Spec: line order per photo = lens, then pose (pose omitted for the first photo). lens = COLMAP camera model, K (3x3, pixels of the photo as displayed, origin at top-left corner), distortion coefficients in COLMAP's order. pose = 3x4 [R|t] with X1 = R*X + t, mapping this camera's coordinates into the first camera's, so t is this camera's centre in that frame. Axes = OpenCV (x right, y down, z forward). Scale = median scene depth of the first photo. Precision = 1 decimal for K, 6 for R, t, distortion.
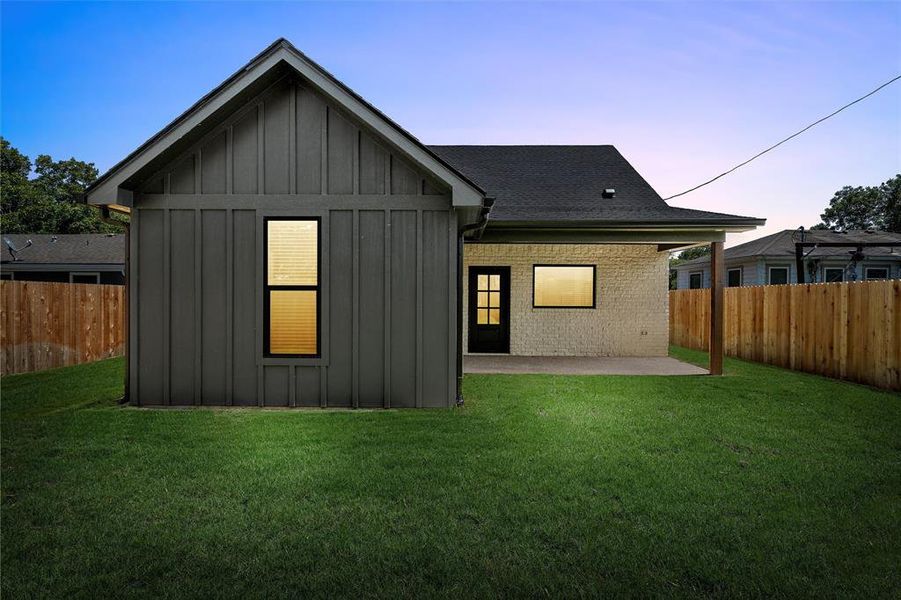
lens RADIAL K [[363.2, 0, 448.5], [0, 363.2, 301.2], [0, 0, 1]] dist [-0.001577, -0.000171]
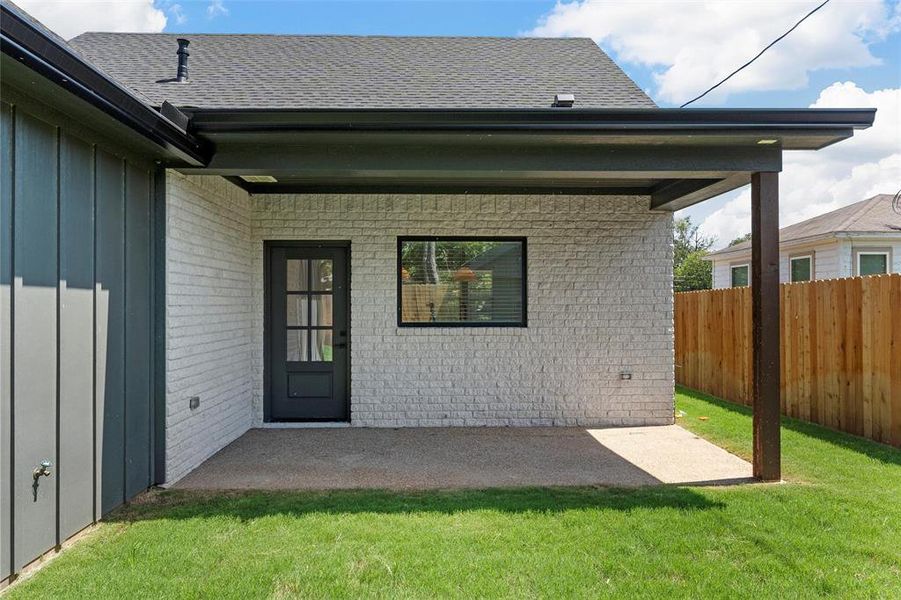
lens RADIAL K [[486.7, 0, 449.0], [0, 486.7, 307.0], [0, 0, 1]] dist [-0.003386, -0.000202]
pose [[0.999088, -0.008210, 0.041901, 0.272120], [0.008749, 0.999881, -0.012702, 0.000935], [-0.041792, 0.013057, 0.999041, 0.351414]]
